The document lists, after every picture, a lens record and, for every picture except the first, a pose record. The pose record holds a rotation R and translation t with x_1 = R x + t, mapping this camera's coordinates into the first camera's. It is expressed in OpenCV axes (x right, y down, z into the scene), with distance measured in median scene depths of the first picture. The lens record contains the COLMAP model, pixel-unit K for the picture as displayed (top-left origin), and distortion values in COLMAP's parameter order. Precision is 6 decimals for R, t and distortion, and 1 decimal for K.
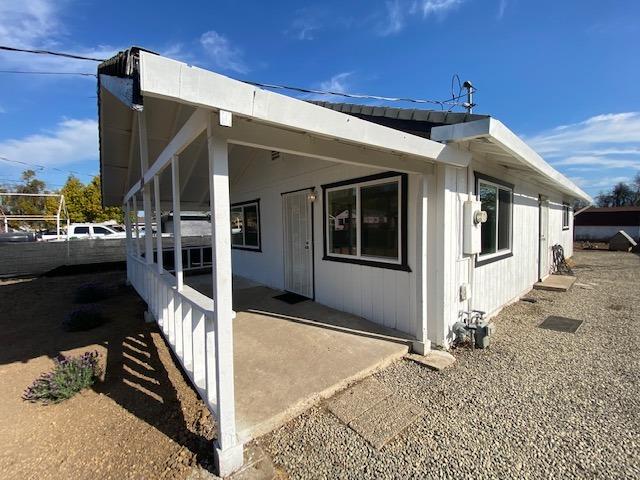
lens RADIAL K [[260.3, 0, 320.8], [0, 260.3, 230.5], [0, 0, 1]] dist [0.011588, -0.014383]
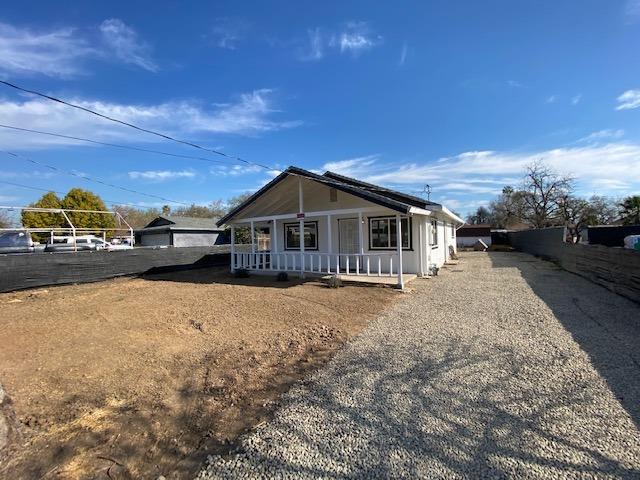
lens RADIAL K [[258.0, 0, 321.4], [0, 258.0, 238.1], [0, 0, 1]] dist [0.010720, -0.014755]
pose [[0.954695, -0.004936, 0.297545, -0.728075], [0.011342, 0.999740, -0.019805, 0.032165], [-0.297370, 0.022283, 0.954502, -0.694220]]
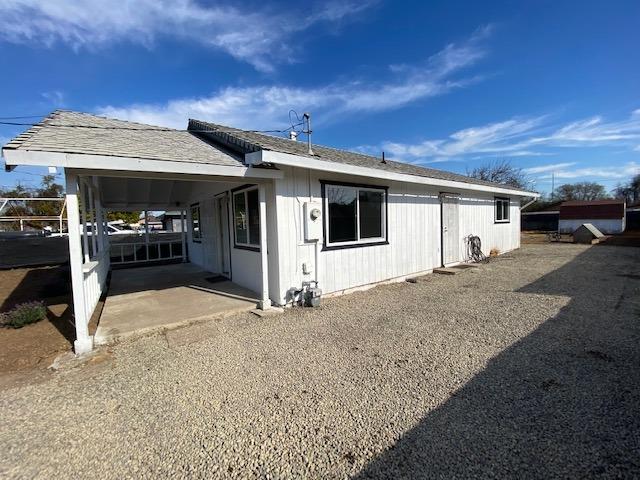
lens RADIAL K [[256.8, 0, 321.8], [0, 256.8, 235.0], [0, 0, 1]] dist [0.009185, -0.014002]
pose [[0.998869, -0.009372, -0.046622, 0.352786], [0.010752, 0.999509, 0.029436, 0.010093], [0.046323, -0.029904, 0.998479, -0.179180]]
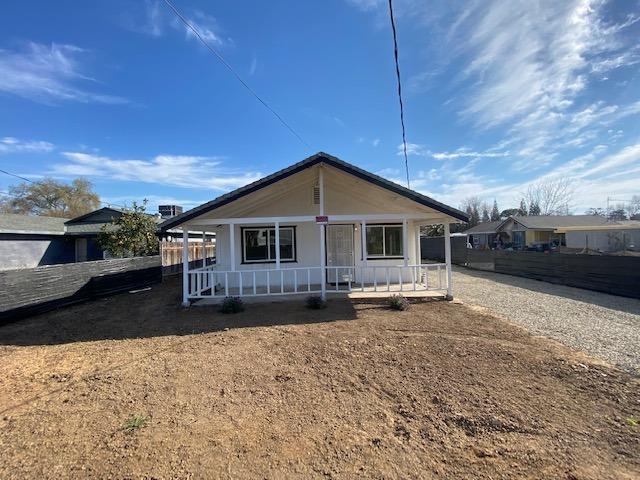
lens RADIAL K [[256.8, 0, 321.8], [0, 256.8, 235.0], [0, 0, 1]] dist [0.009185, -0.014002]
pose [[0.632672, 0.013836, 0.774296, -1.232158], [0.028055, 0.998775, -0.040771, -0.007043], [-0.773911, 0.047517, 0.631509, -0.020379]]
